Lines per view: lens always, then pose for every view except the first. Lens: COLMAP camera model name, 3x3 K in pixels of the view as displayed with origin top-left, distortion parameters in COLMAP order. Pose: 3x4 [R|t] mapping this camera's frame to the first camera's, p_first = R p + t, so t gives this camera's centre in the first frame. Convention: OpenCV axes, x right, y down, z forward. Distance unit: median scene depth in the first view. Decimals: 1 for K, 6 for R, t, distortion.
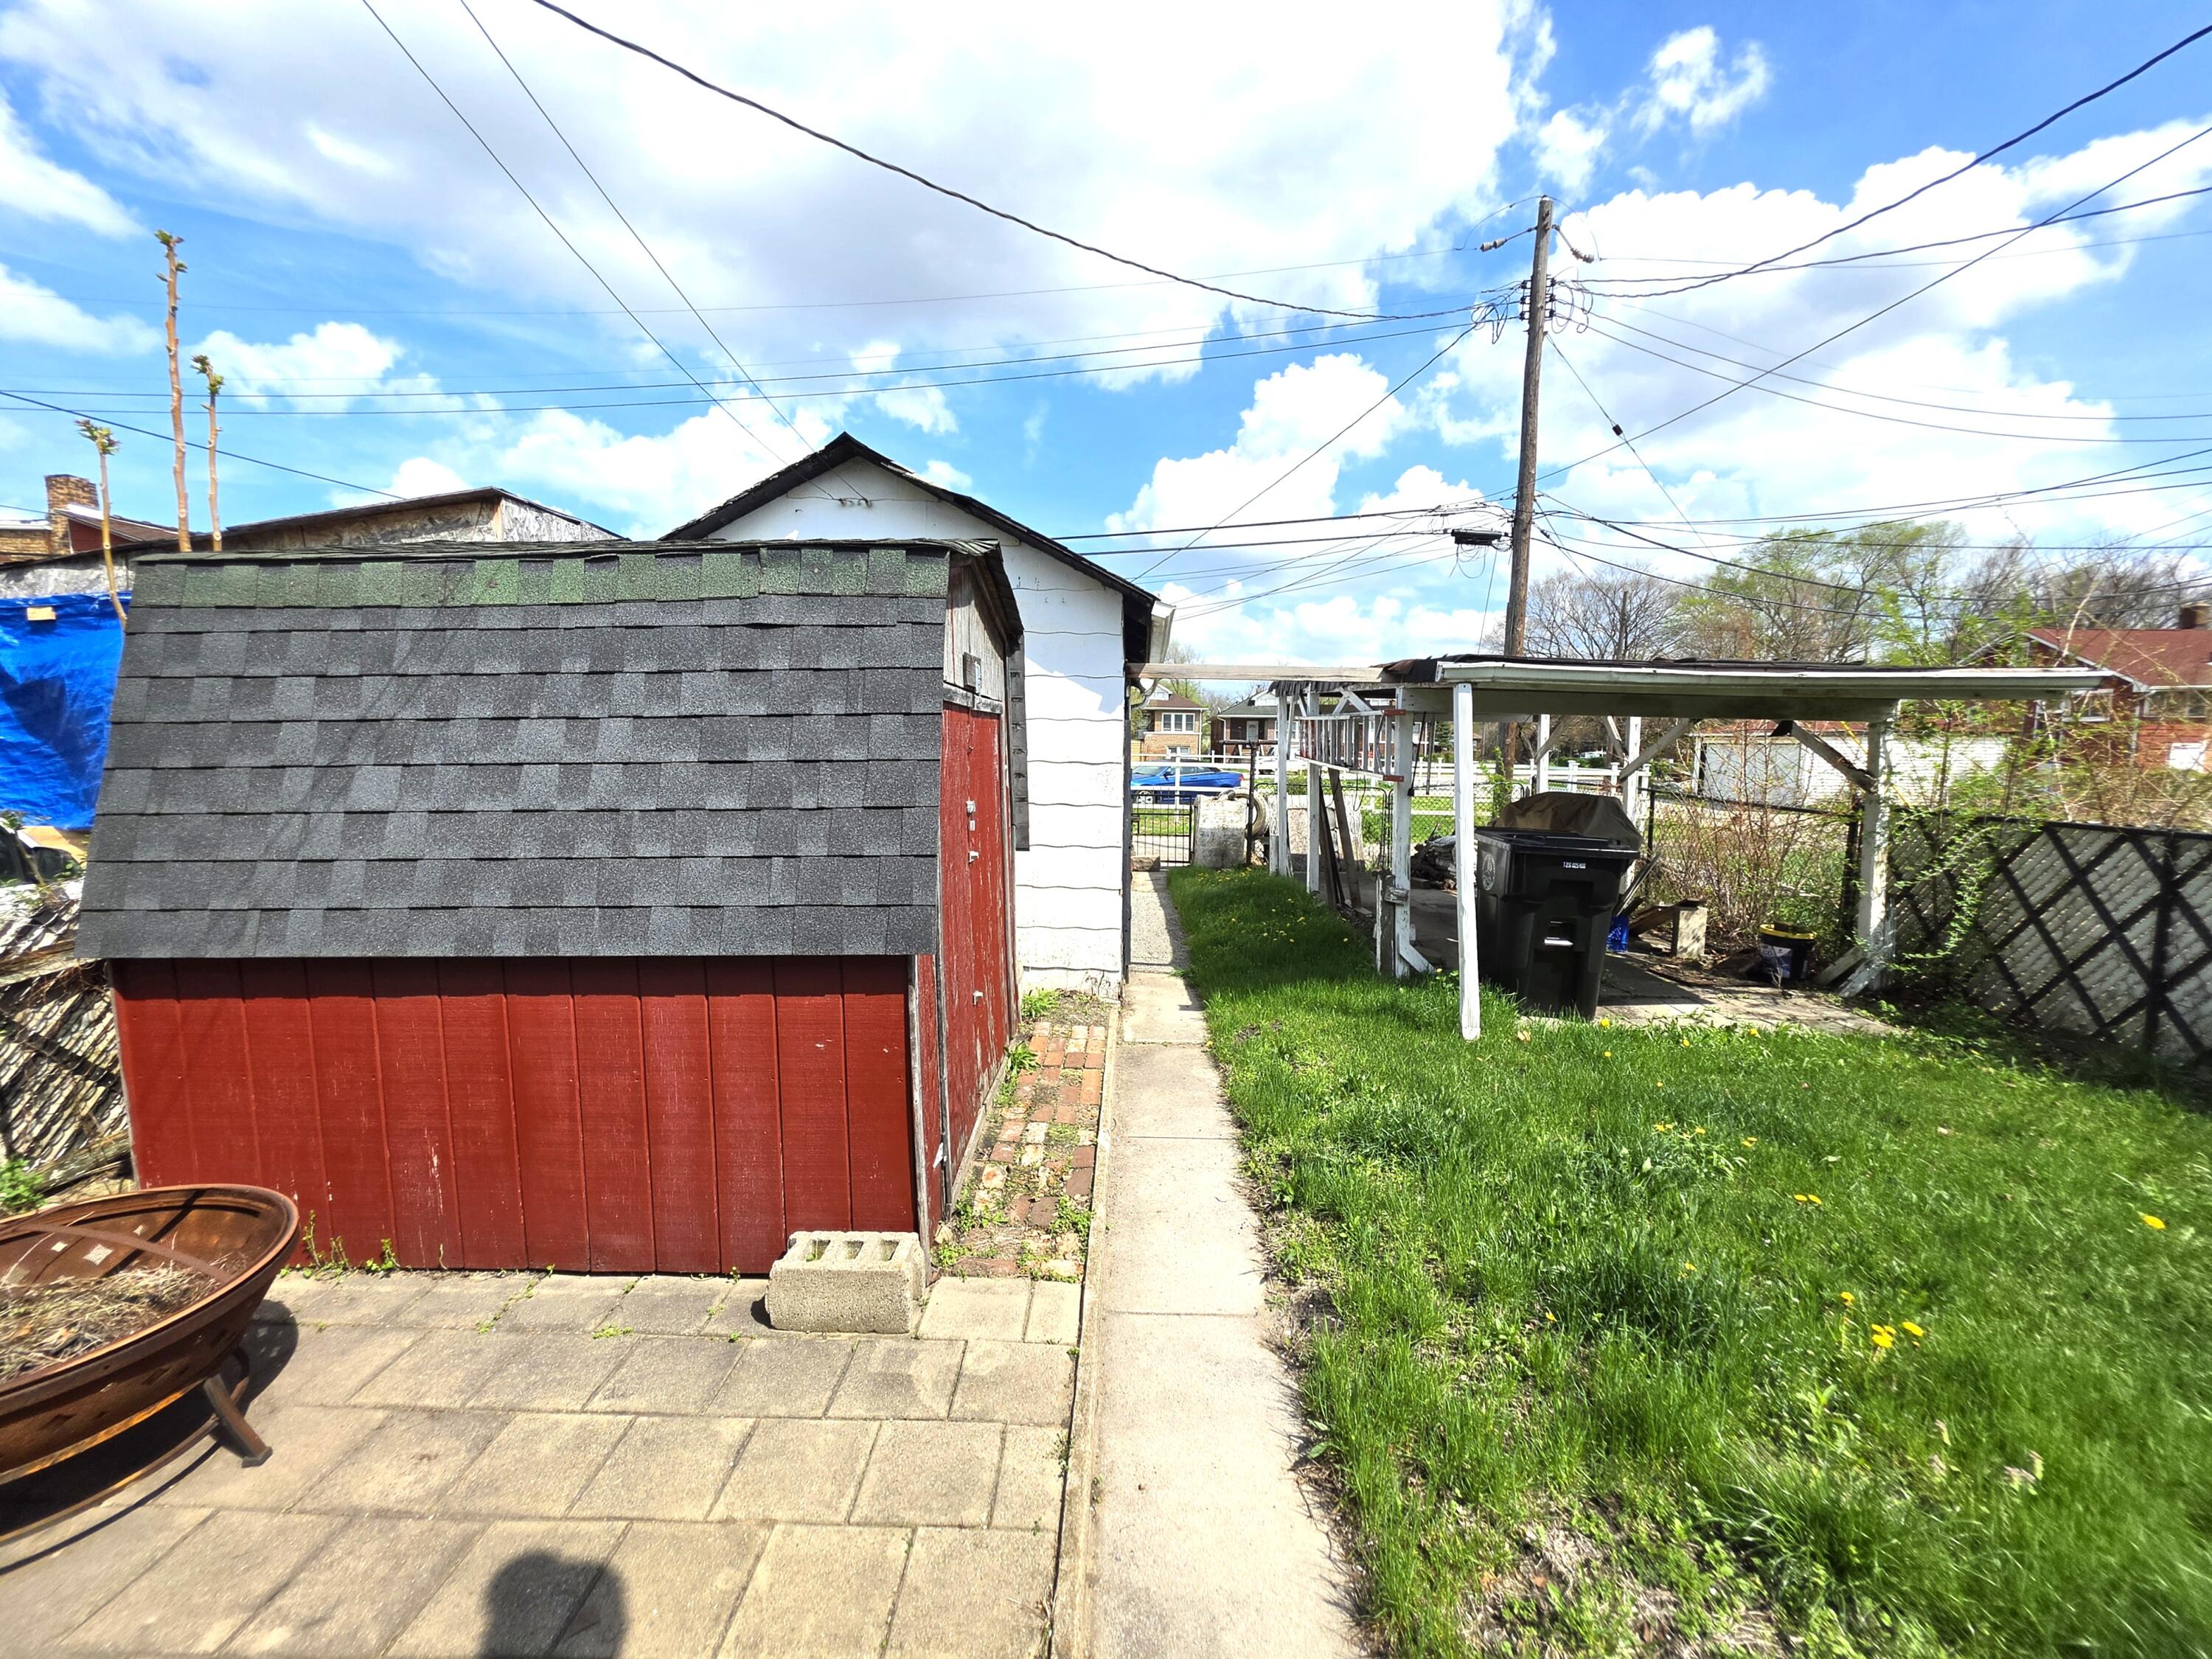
lens RADIAL K [[912.1, 0, 1093.7], [0, 912.1, 835.0], [0, 0, 1]] dist [-0.002118, 0.000780]
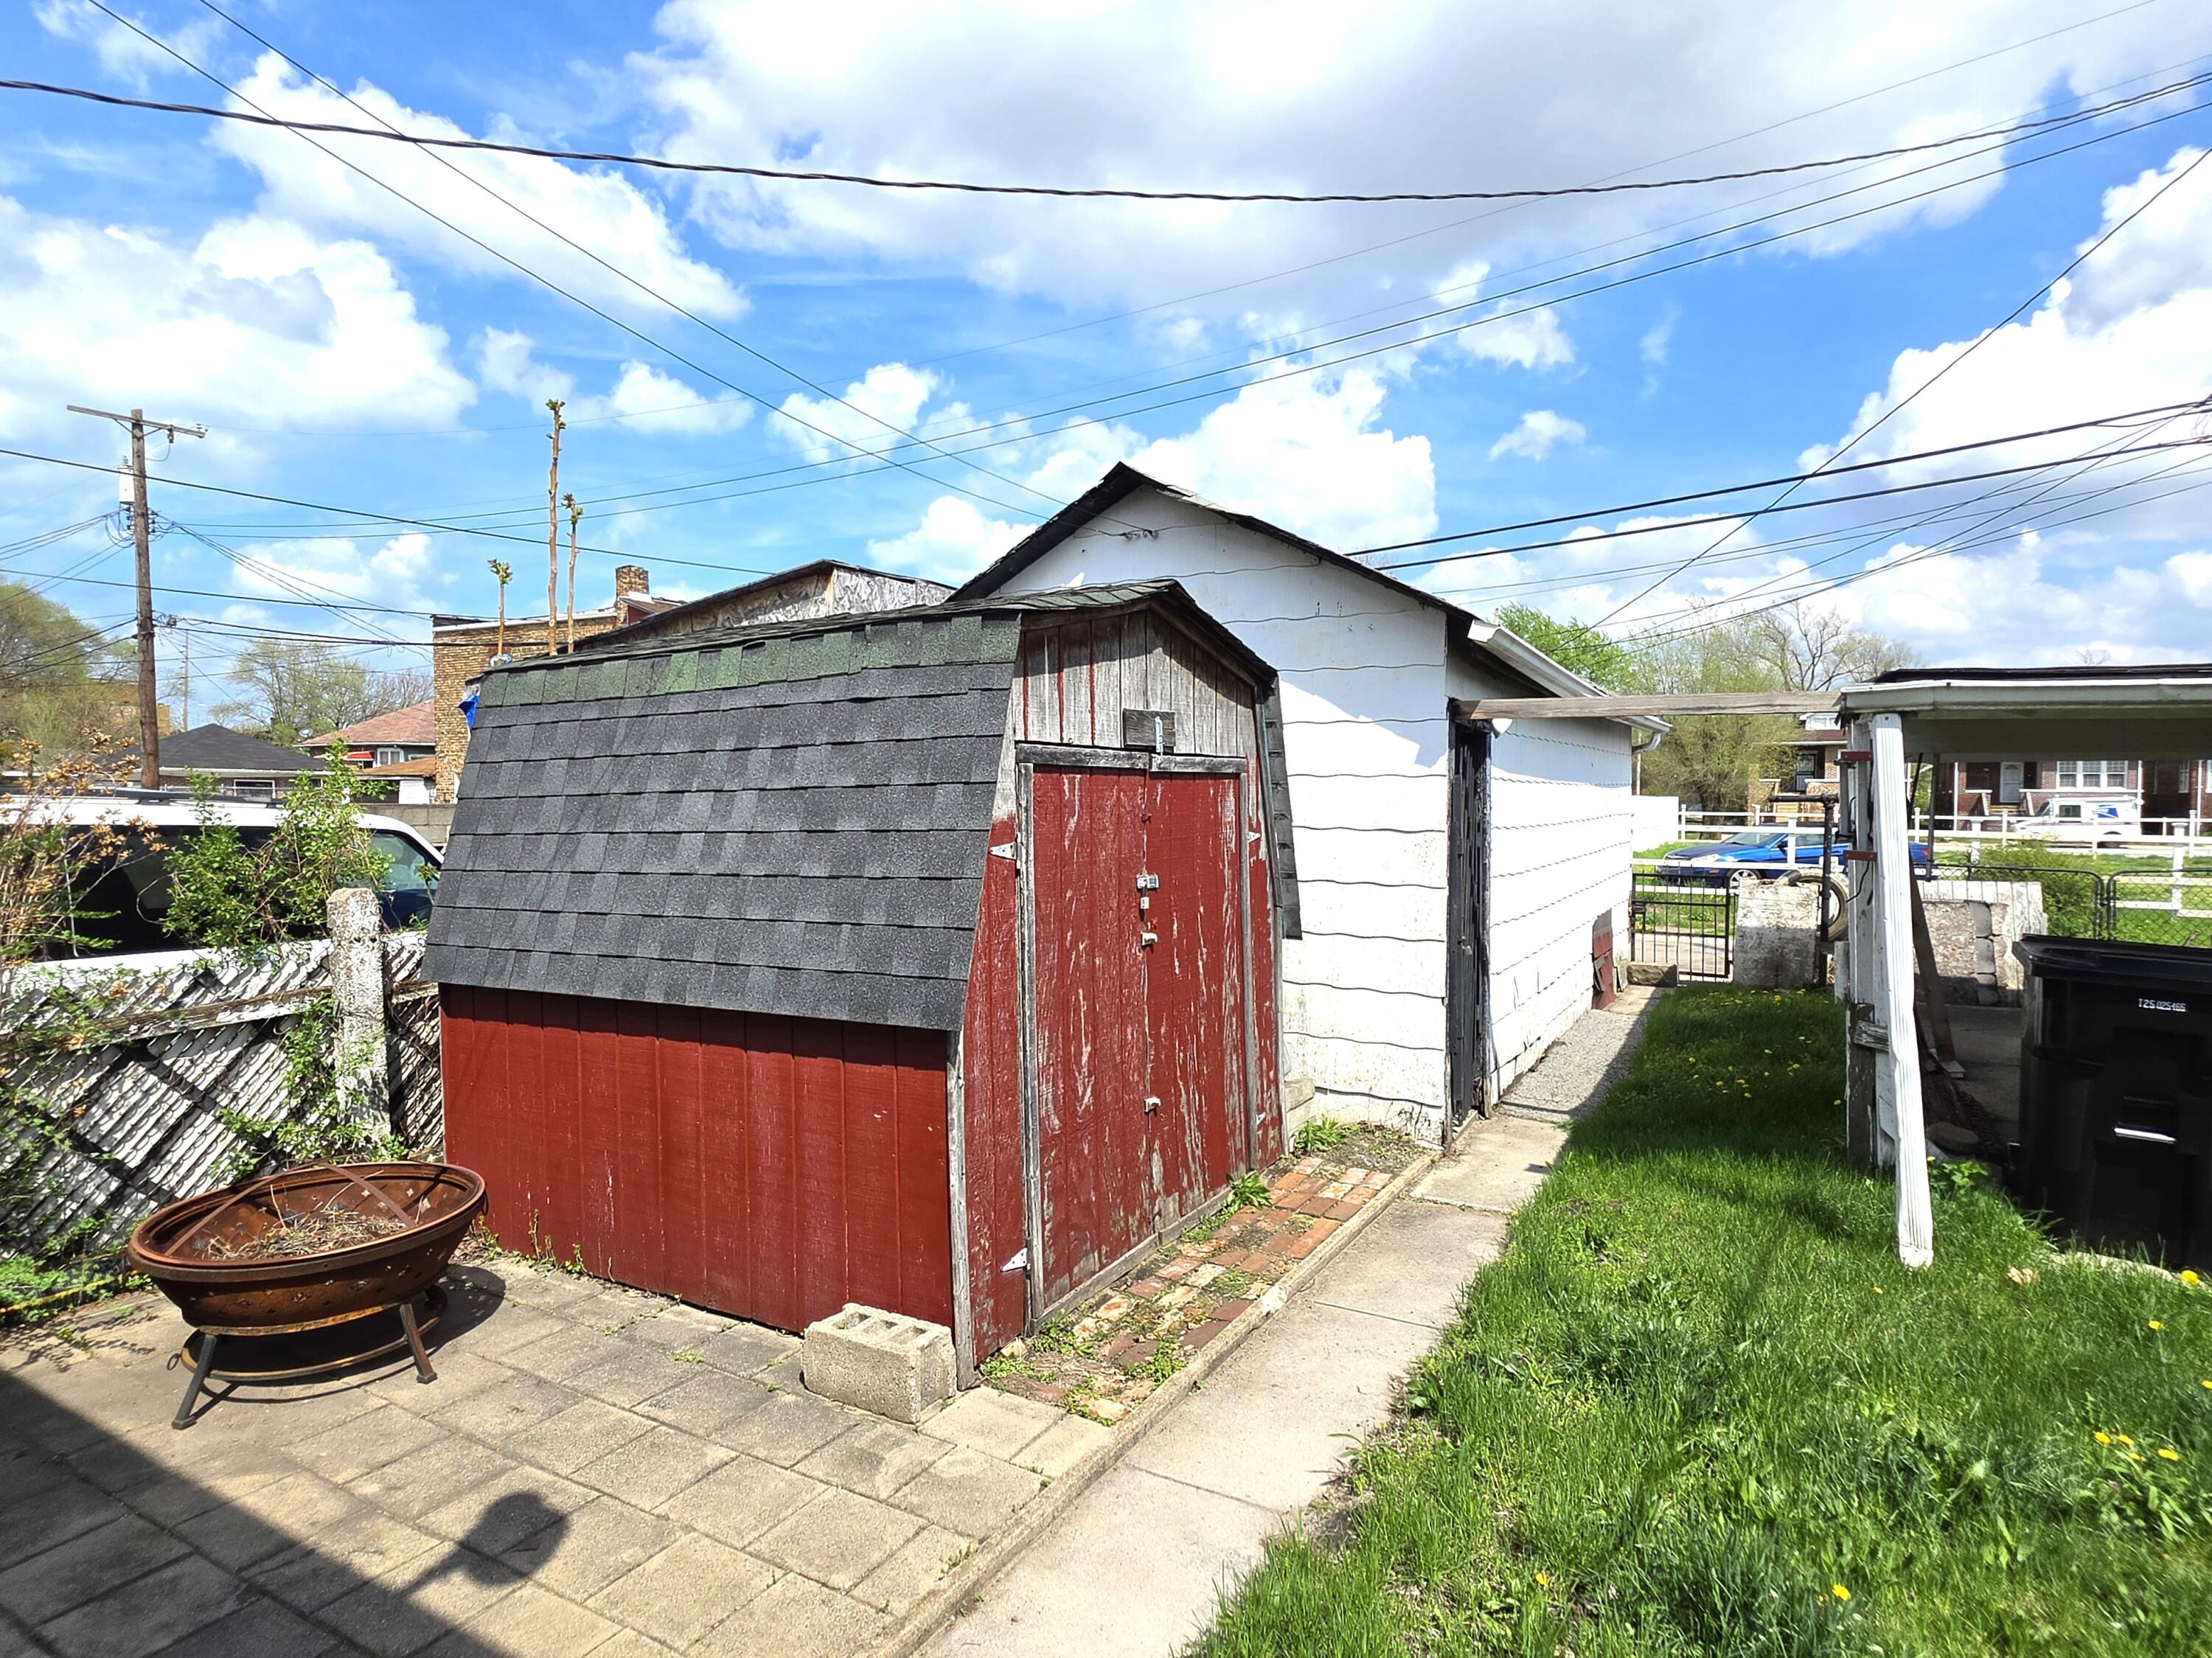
lens RADIAL K [[1248.0, 0, 1113.9], [0, 1248.0, 833.7], [0, 0, 1]] dist [0.003607, 0.003358]
pose [[0.876520, 0.005505, -0.481333, 0.481275], [-0.039515, 0.997383, -0.060552, -0.003442], [0.479740, 0.072095, 0.874444, -0.075940]]
